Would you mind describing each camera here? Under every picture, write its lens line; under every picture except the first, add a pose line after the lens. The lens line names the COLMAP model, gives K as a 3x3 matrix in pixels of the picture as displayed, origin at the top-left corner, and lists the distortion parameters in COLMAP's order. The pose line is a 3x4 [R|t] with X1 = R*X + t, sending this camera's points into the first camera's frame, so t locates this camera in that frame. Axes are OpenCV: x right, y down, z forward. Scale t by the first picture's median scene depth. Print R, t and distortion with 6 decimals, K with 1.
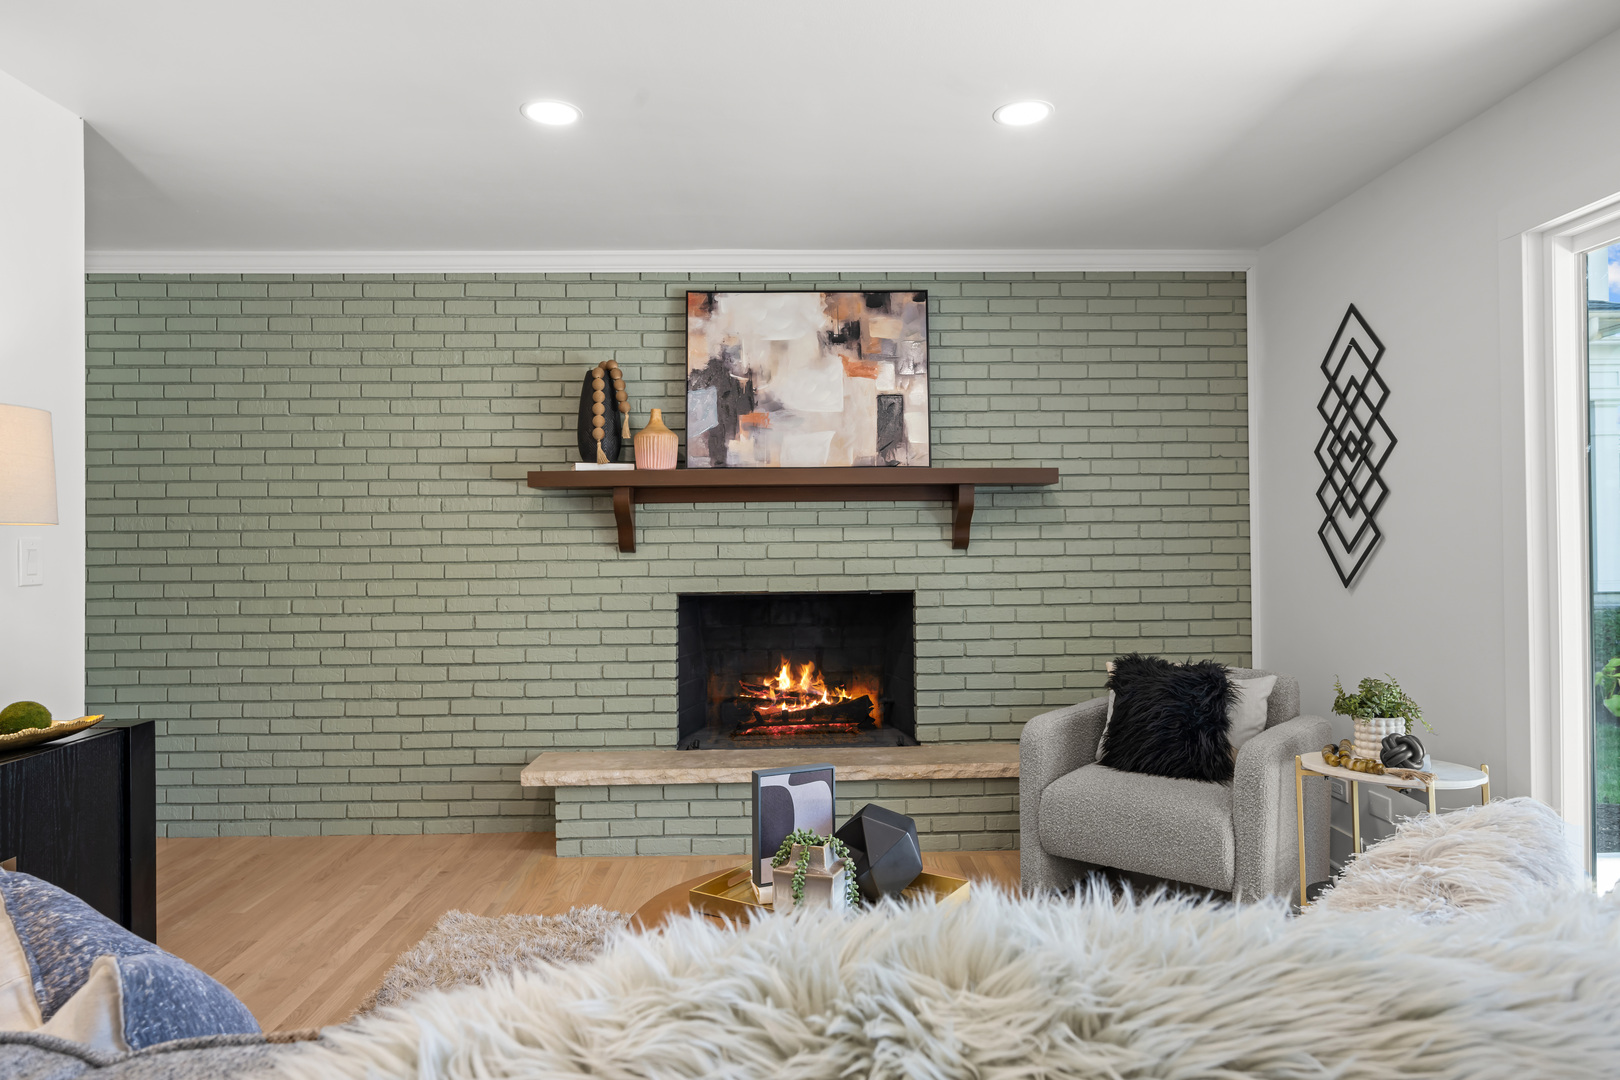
lens RADIAL K [[989.8, 0, 813.1], [0, 989.8, 545.0], [0, 0, 1]] dist [-0.002542, -0.000670]
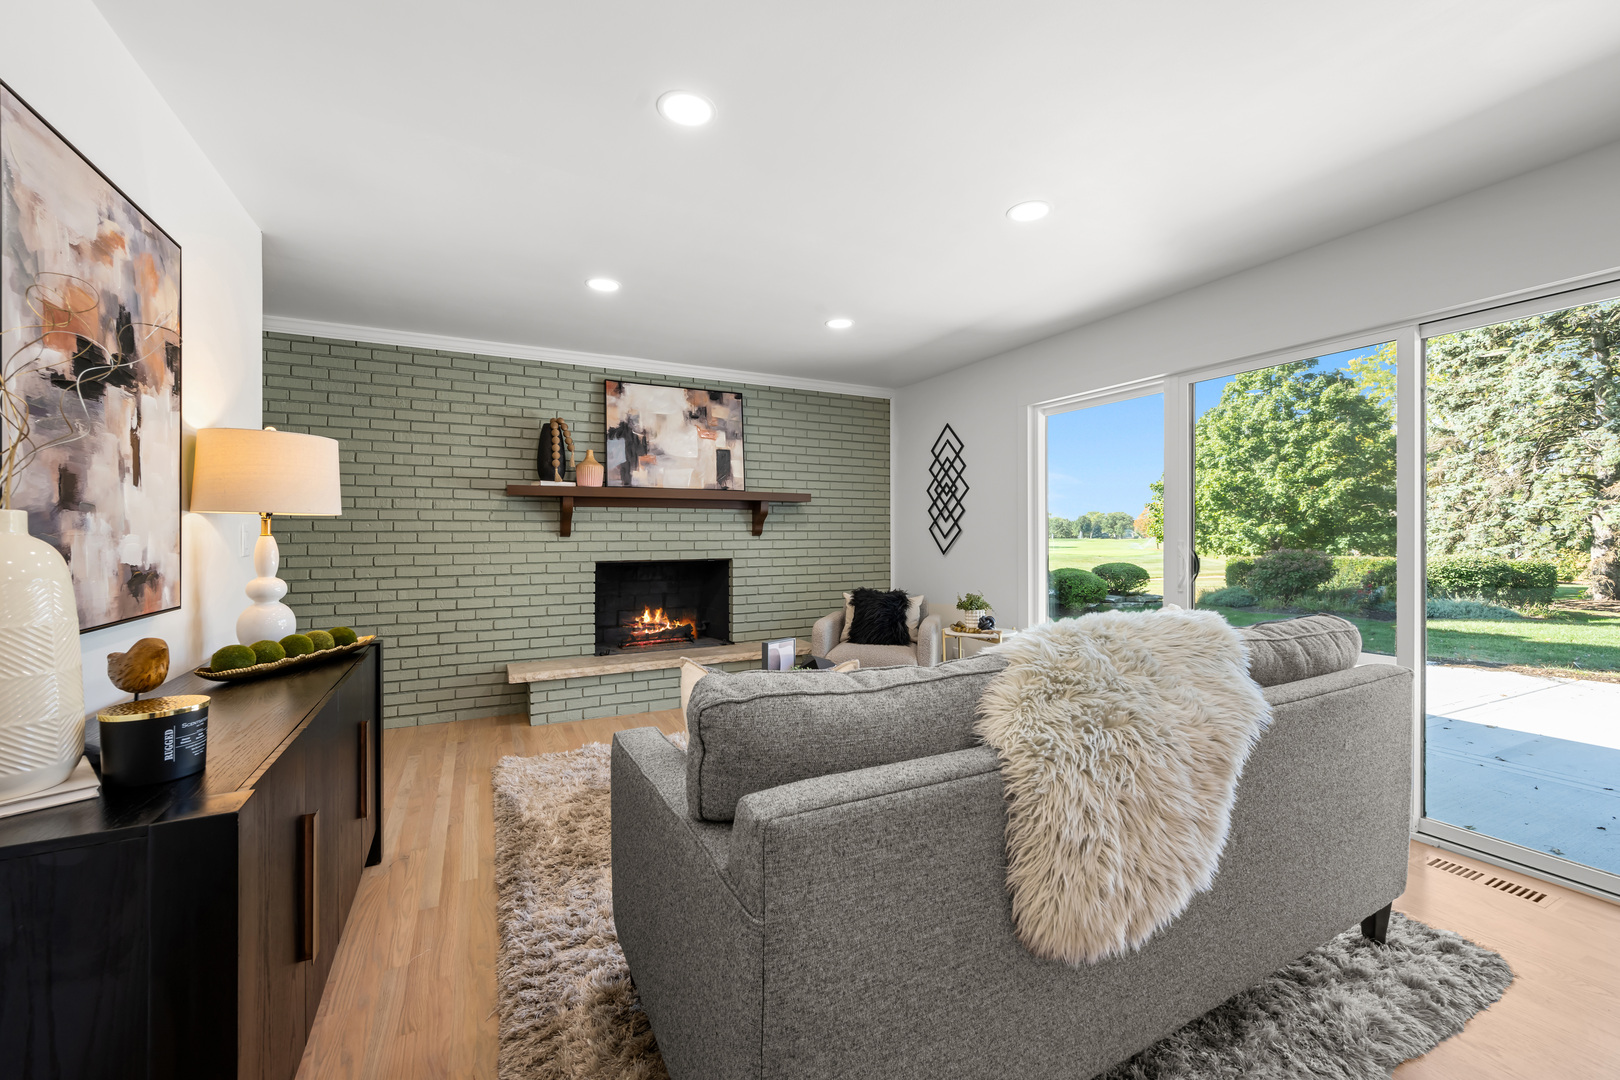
lens RADIAL K [[644.2, 0, 810.0], [0, 644.2, 540.0], [0, 0, 1]] dist [-0.001114, -0.000028]
pose [[0.905323, 0.003334, 0.424711, -0.273381], [-0.006554, 0.999960, 0.006121, 0.003754], [-0.424673, -0.008325, 0.905308, -0.125775]]
